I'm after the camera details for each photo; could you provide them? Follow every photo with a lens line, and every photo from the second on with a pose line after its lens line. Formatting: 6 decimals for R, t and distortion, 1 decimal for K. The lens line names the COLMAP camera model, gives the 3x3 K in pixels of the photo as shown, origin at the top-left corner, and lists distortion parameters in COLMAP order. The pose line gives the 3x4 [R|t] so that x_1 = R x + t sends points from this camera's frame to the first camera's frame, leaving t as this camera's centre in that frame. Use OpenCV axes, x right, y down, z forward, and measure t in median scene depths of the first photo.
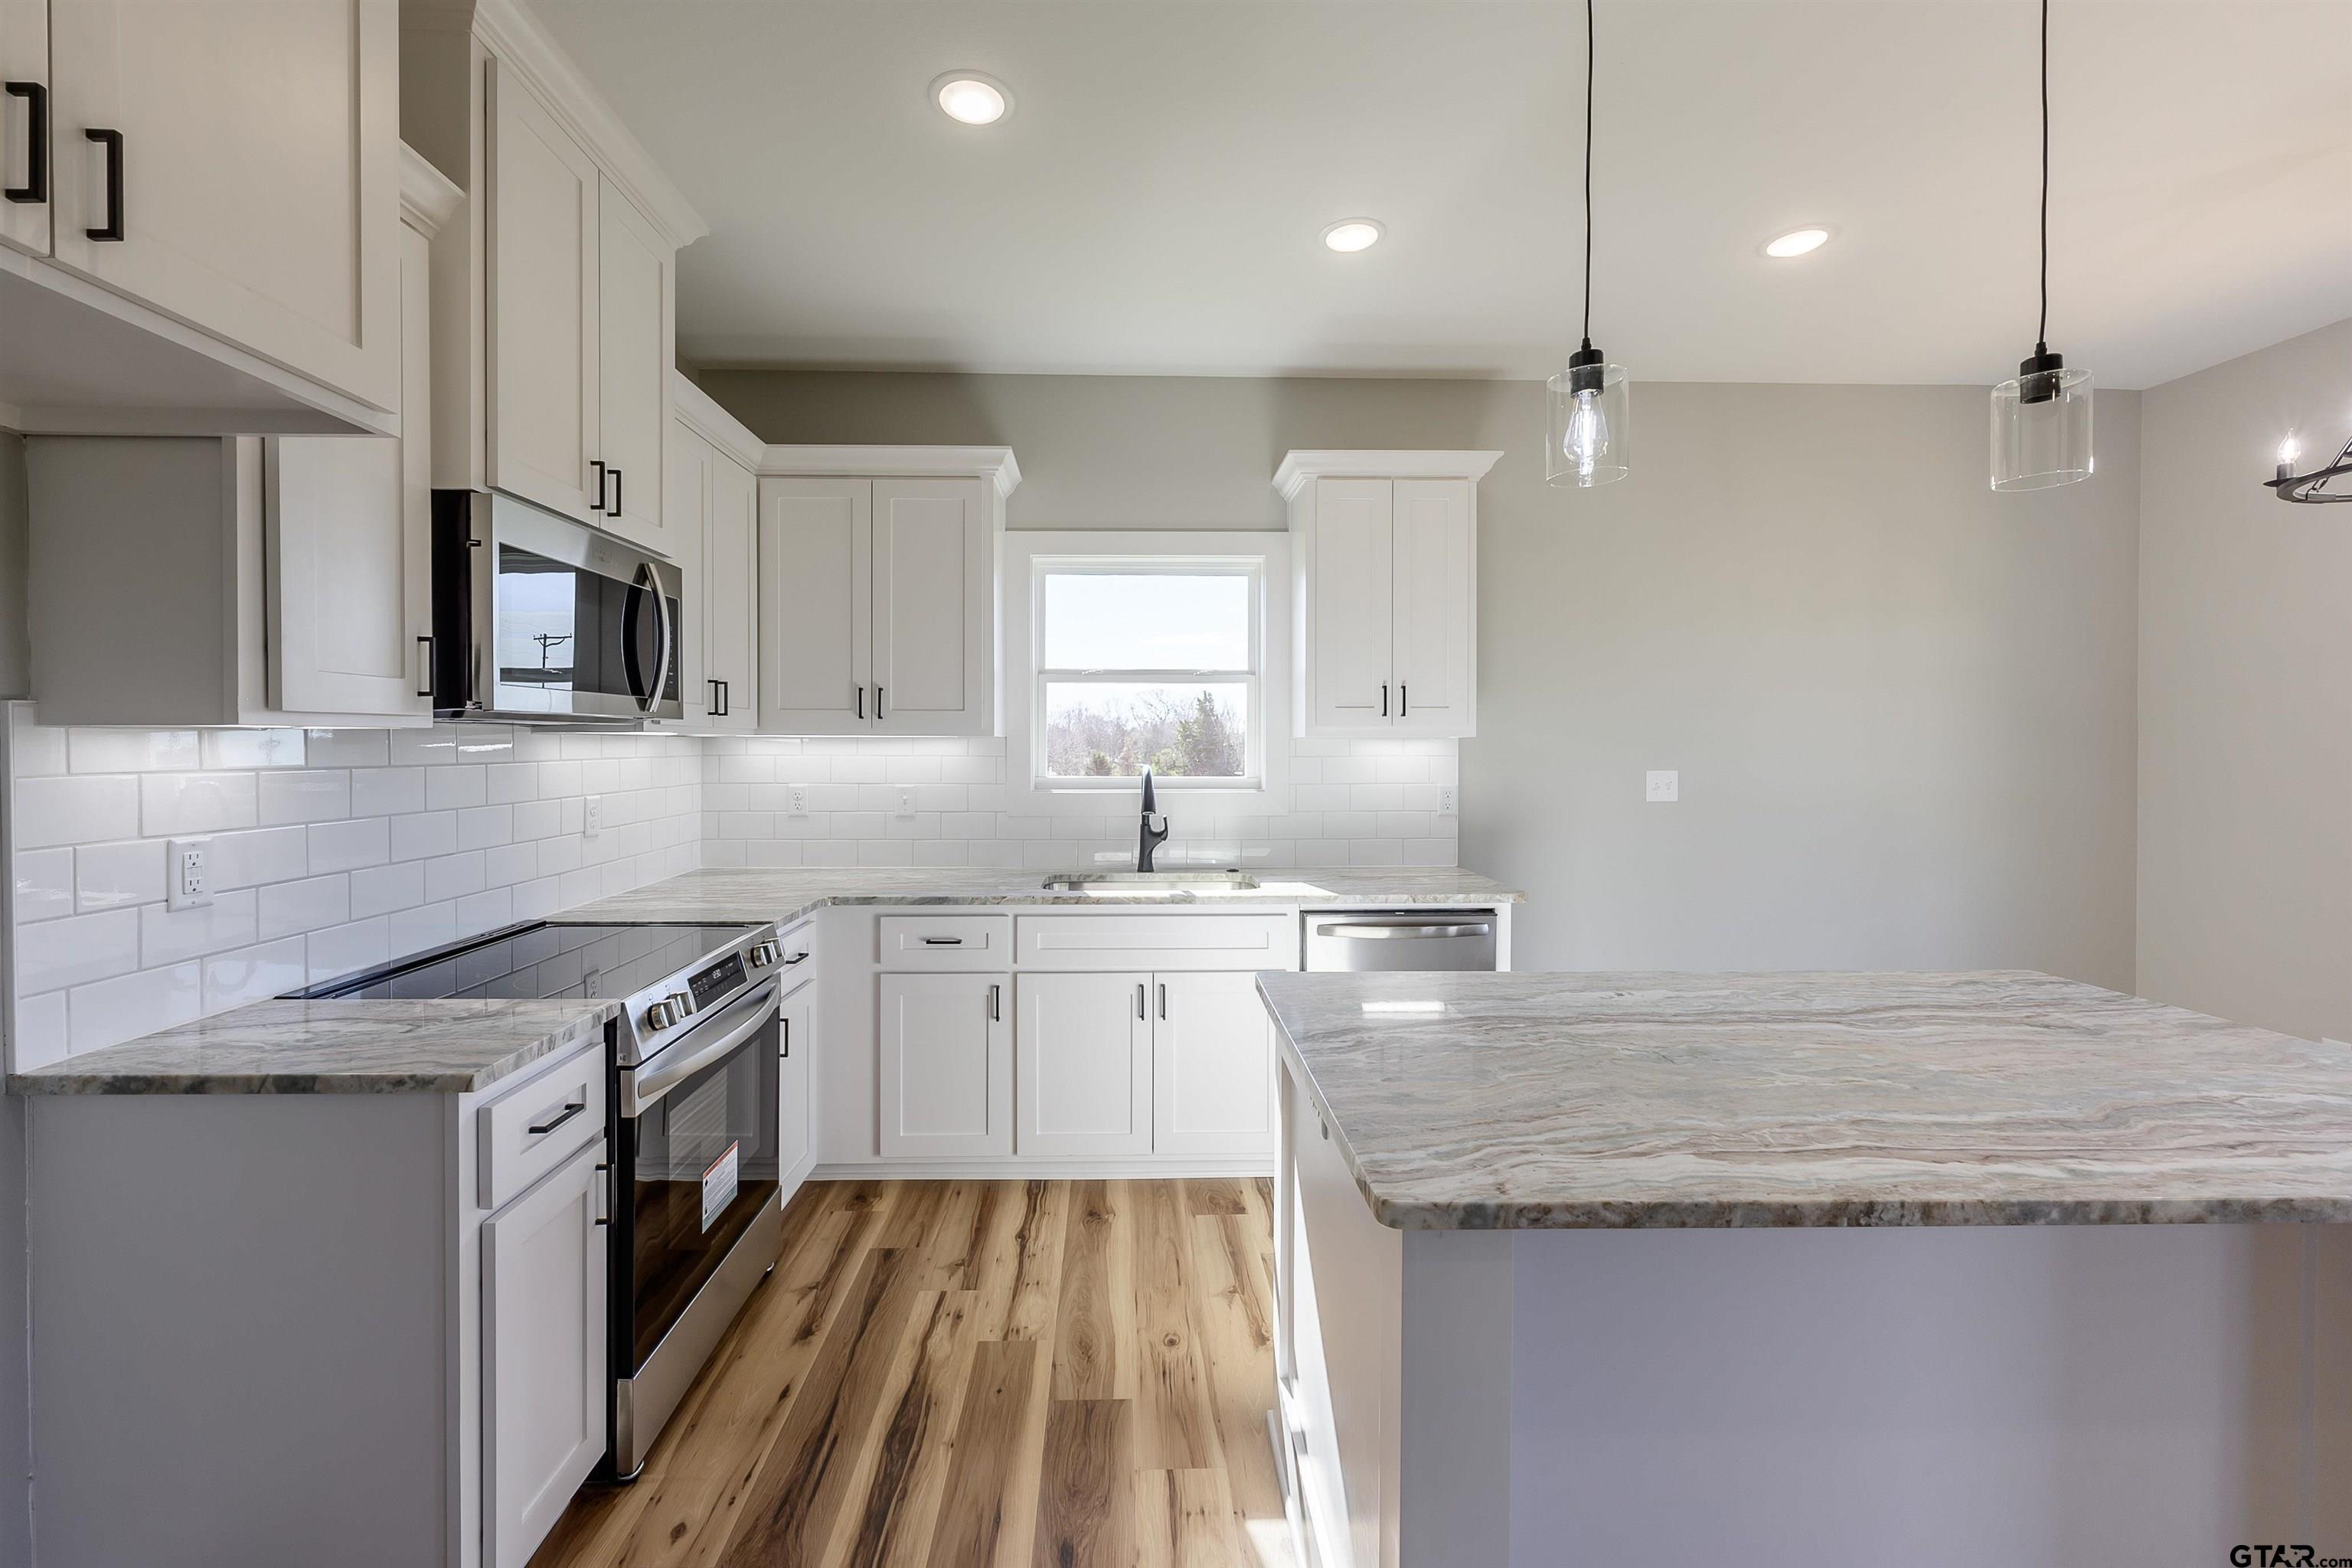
lens RADIAL K [[954.7, 0, 1161.3], [0, 954.7, 751.4], [0, 0, 1]] dist [0.000695, 0.000032]
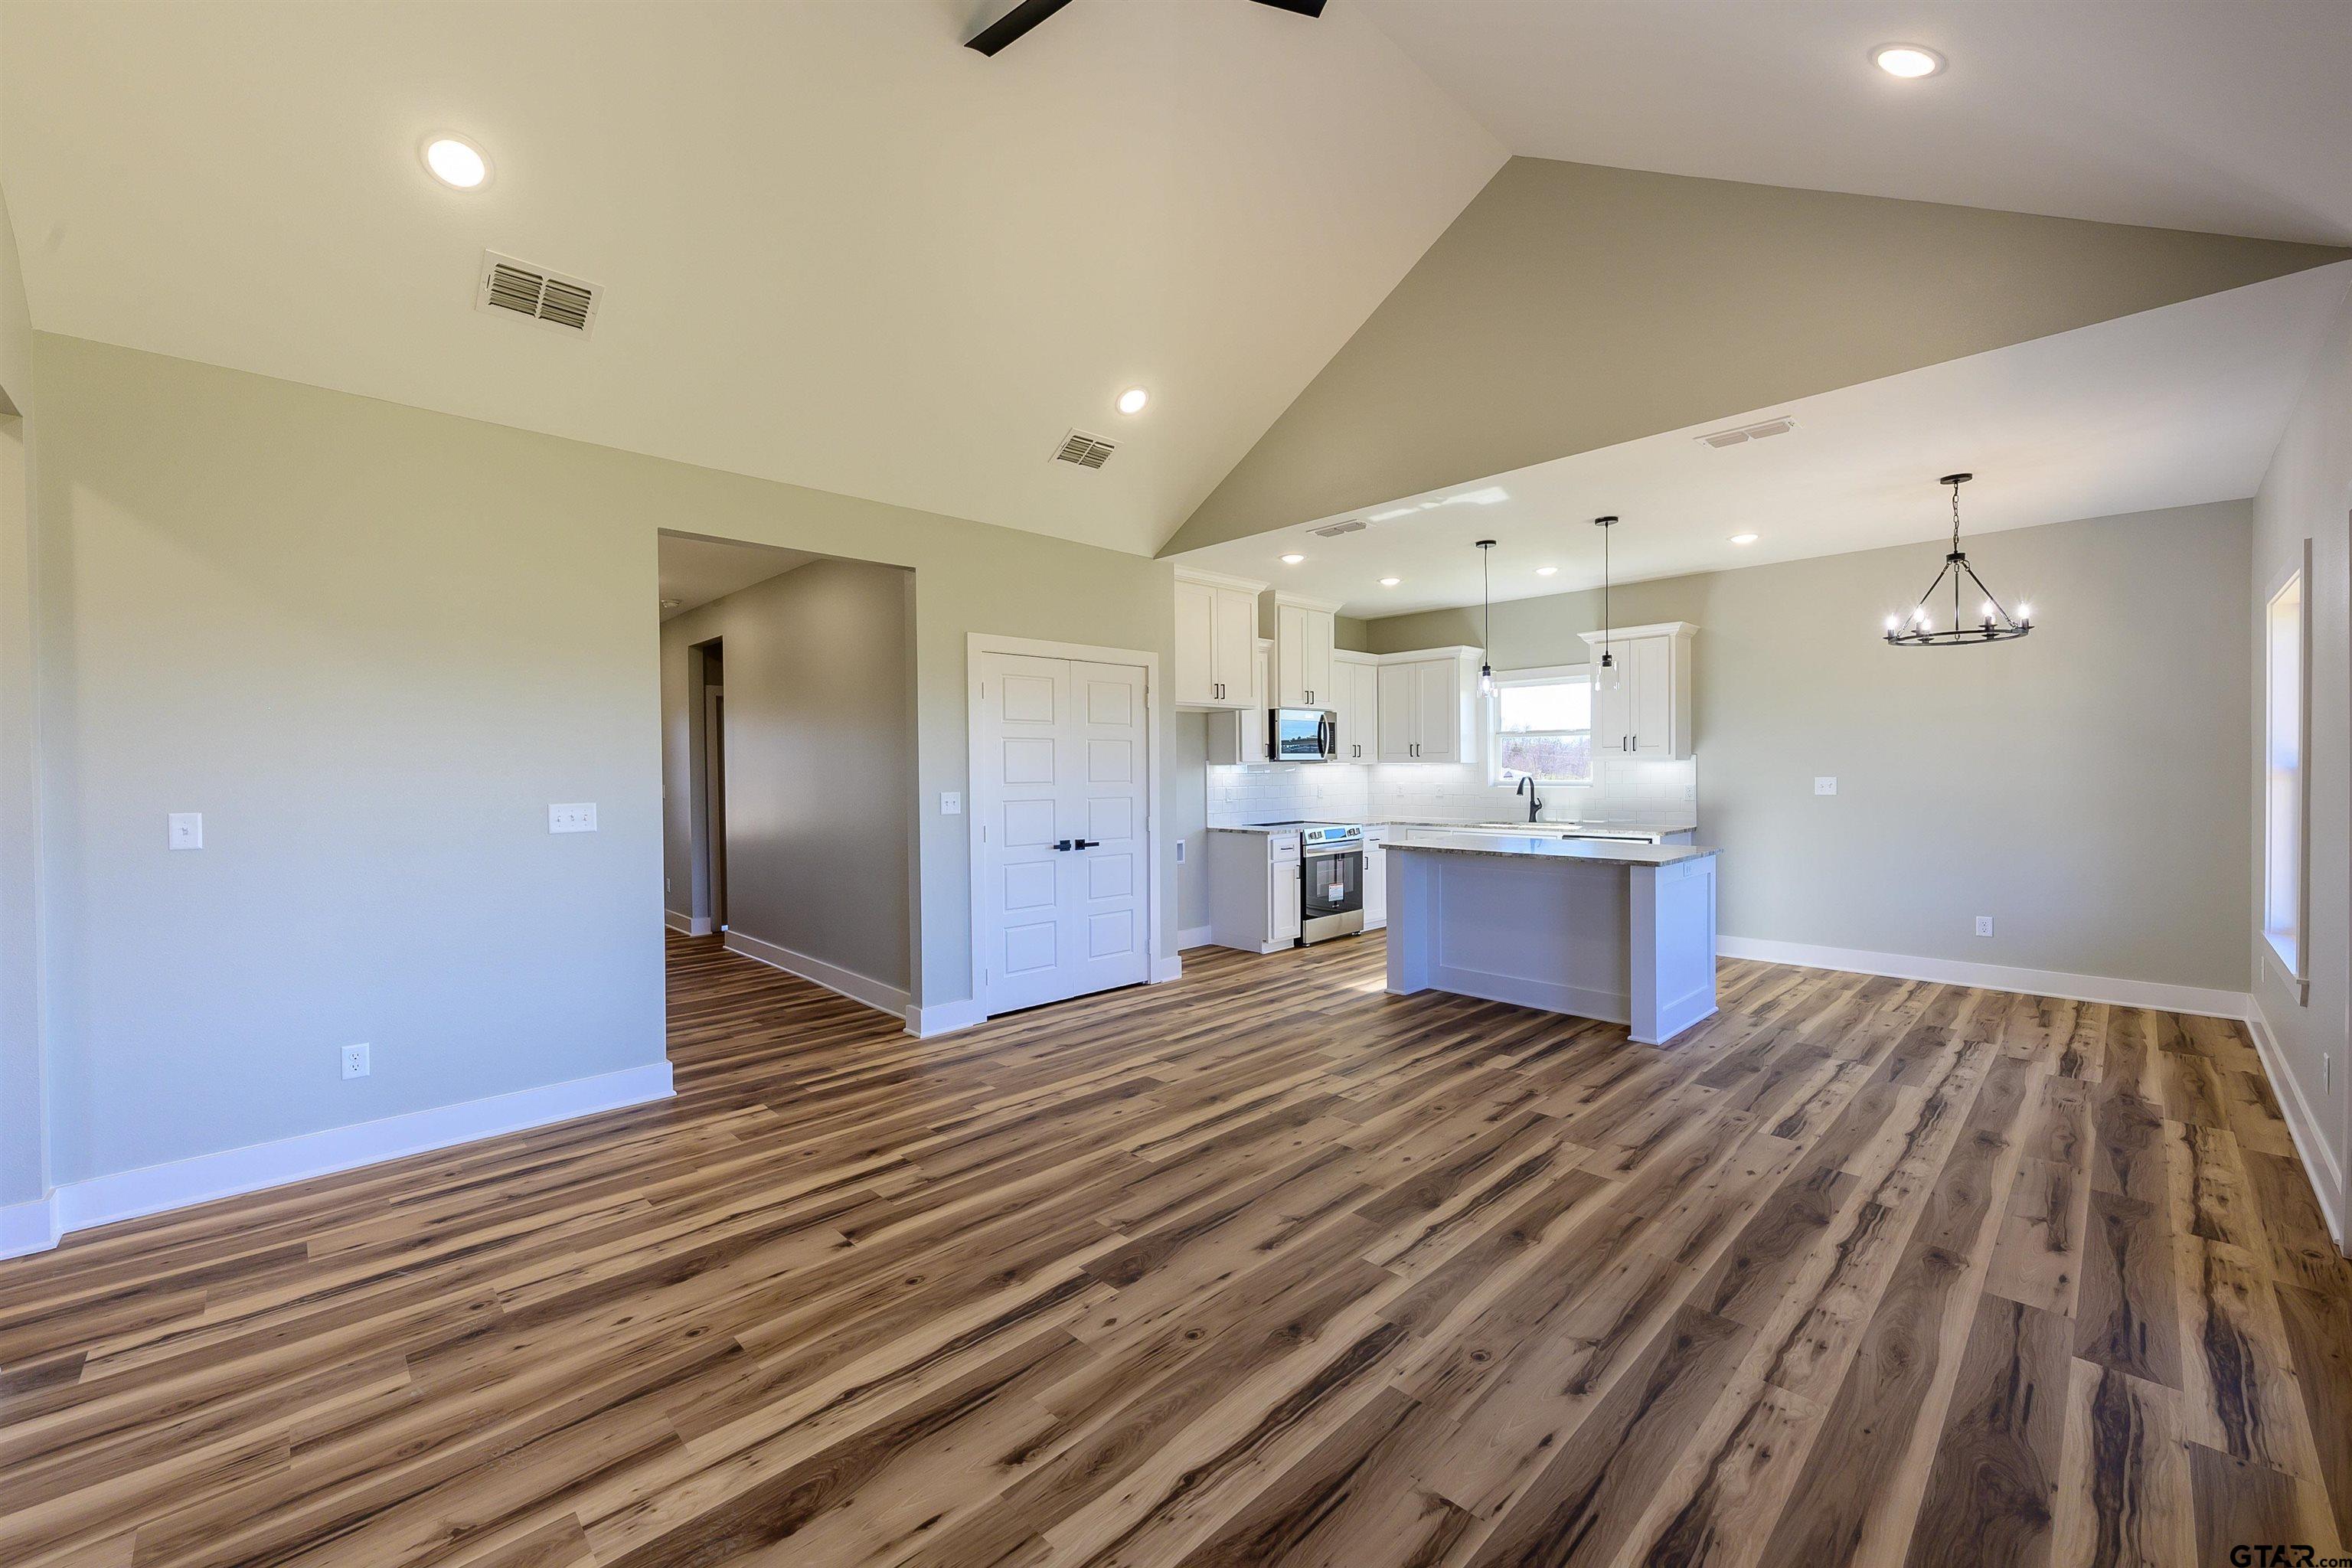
lens RADIAL K [[905.7, 0, 1207.5], [0, 905.7, 784.2], [0, 0, 1]] dist [-0.001604, -0.000101]
pose [[0.683298, 0.004315, -0.730127, 1.346756], [0.005334, 0.999926, 0.010902, 0.012772], [0.730120, -0.011344, 0.683225, -1.320690]]
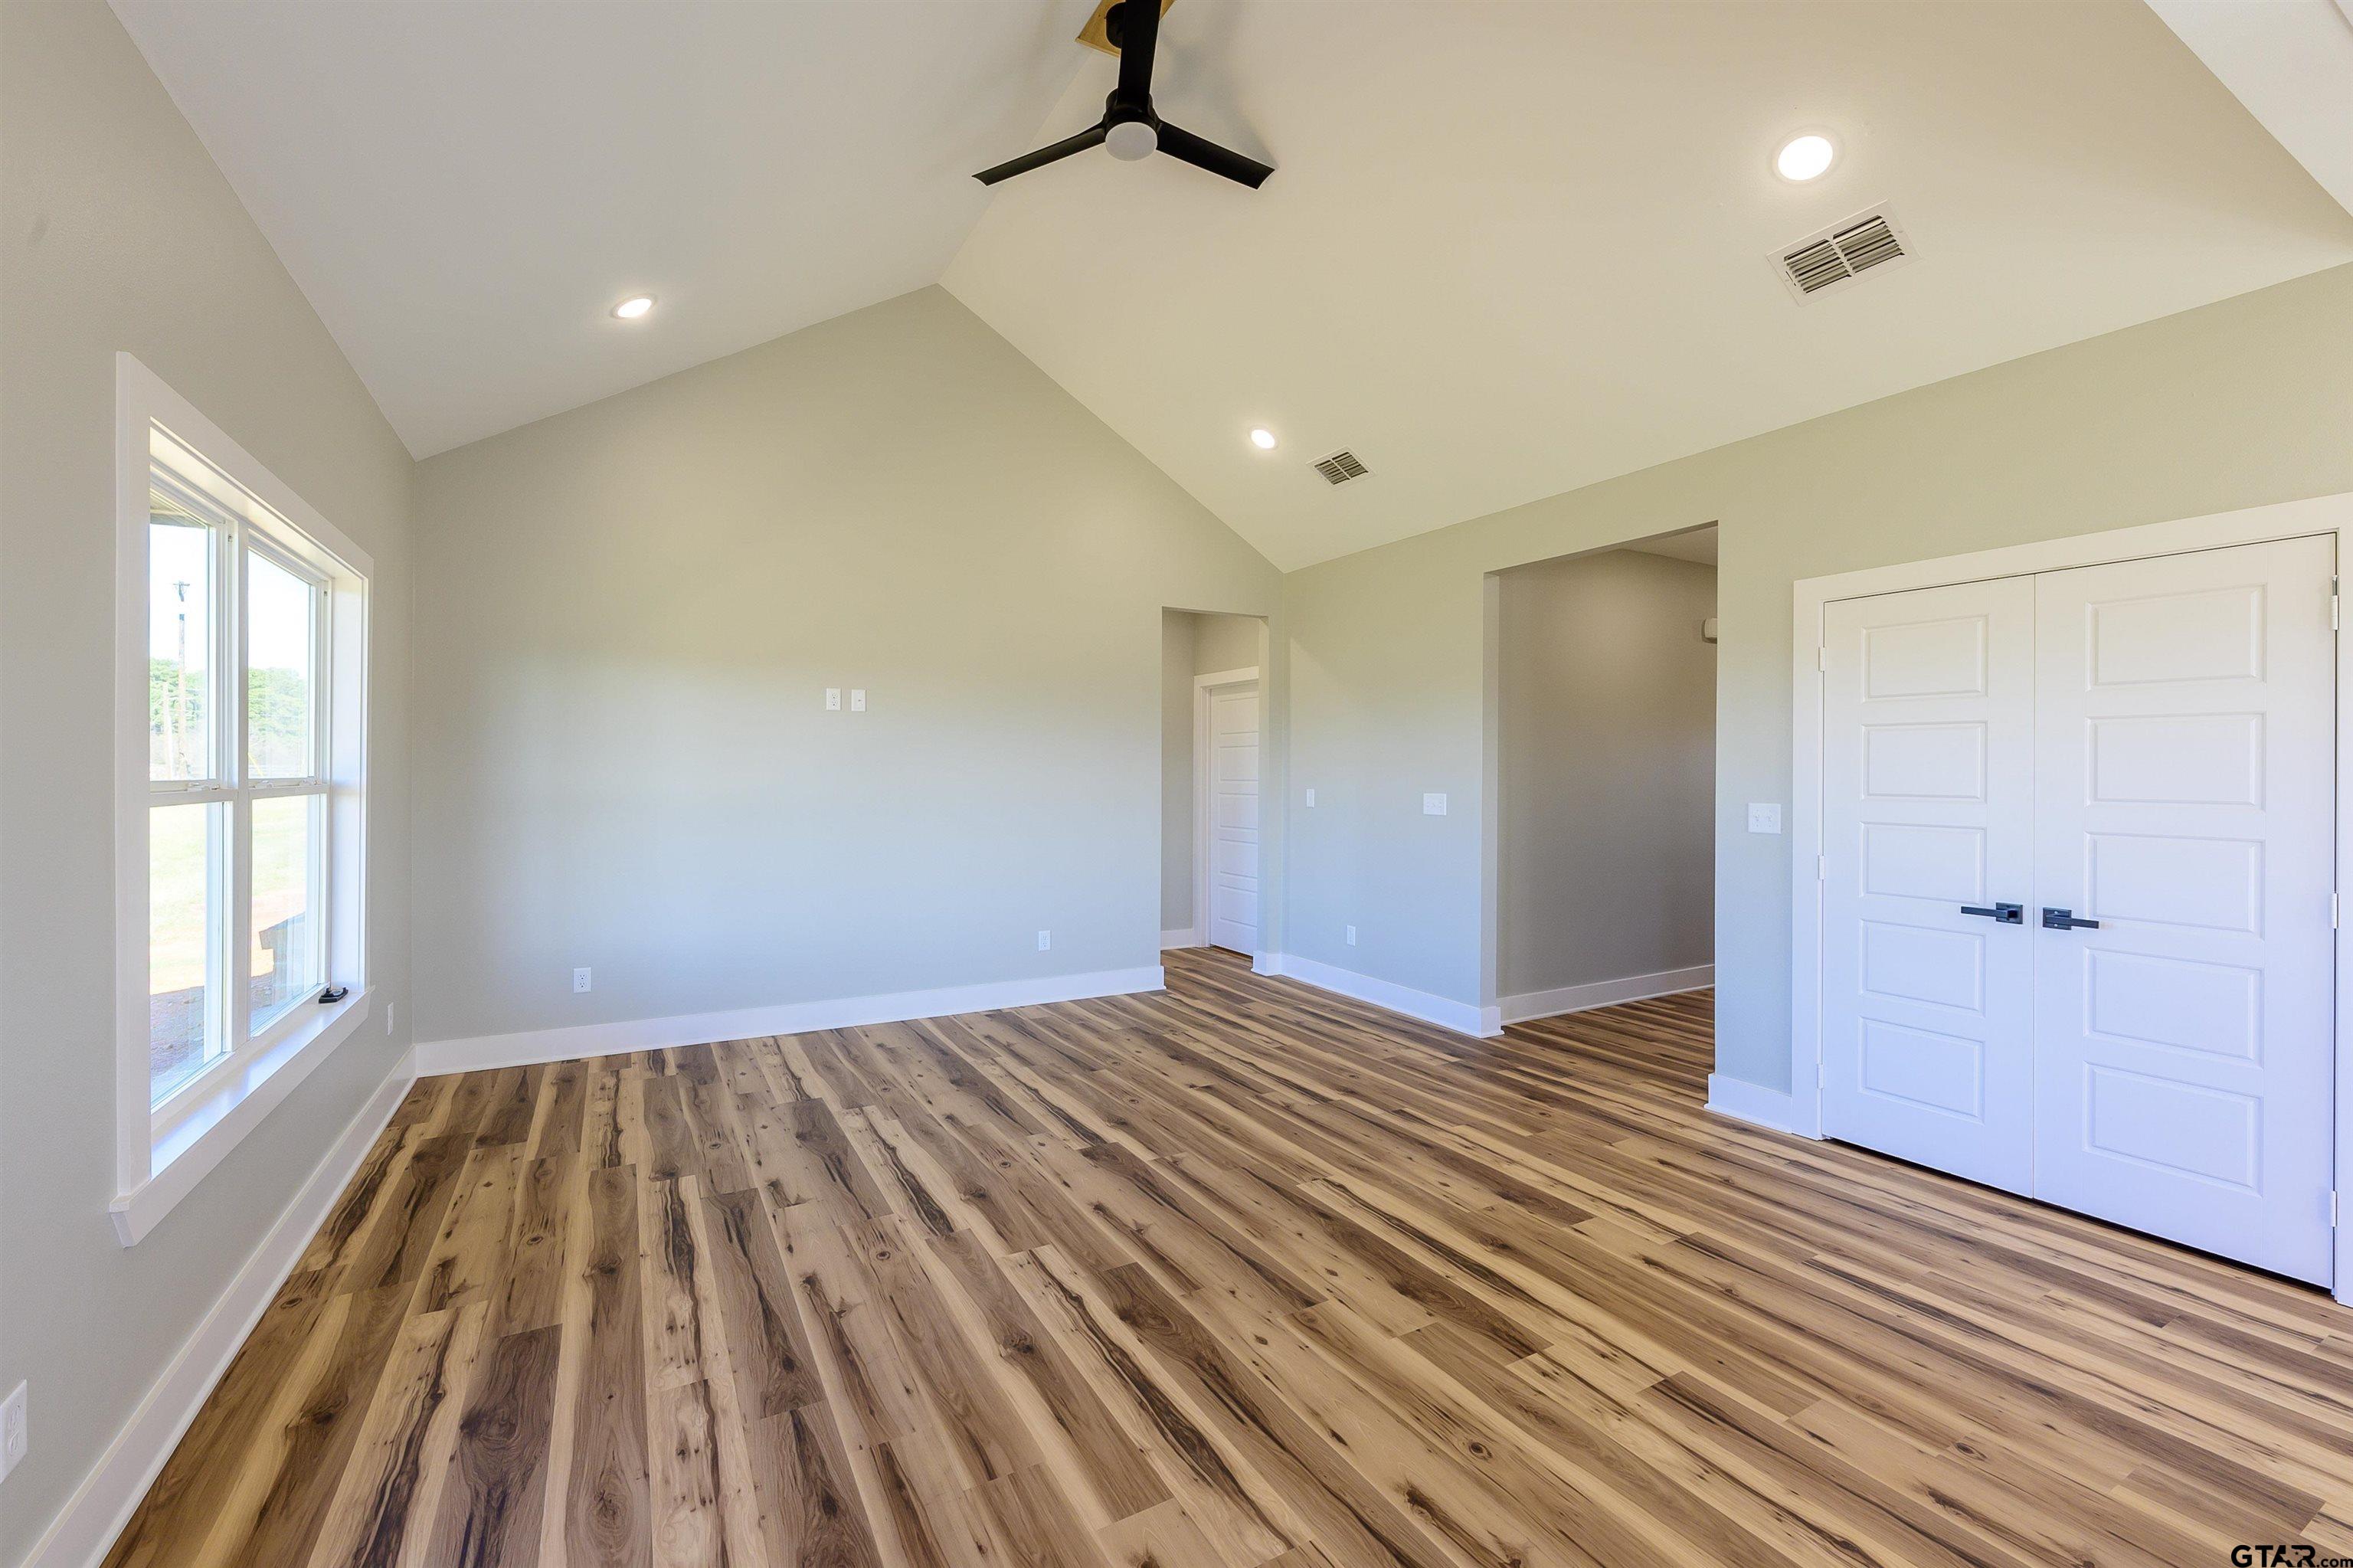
lens RADIAL K [[969.3, 0, 1126.8], [0, 969.3, 765.8], [0, 0, 1]] dist [-0.003069, -0.000001]
pose [[-0.897779, -0.007932, -0.440374, 1.164974], [-0.009535, 0.999954, 0.001427, -0.003094], [0.440343, 0.005480, -0.897813, 0.380962]]
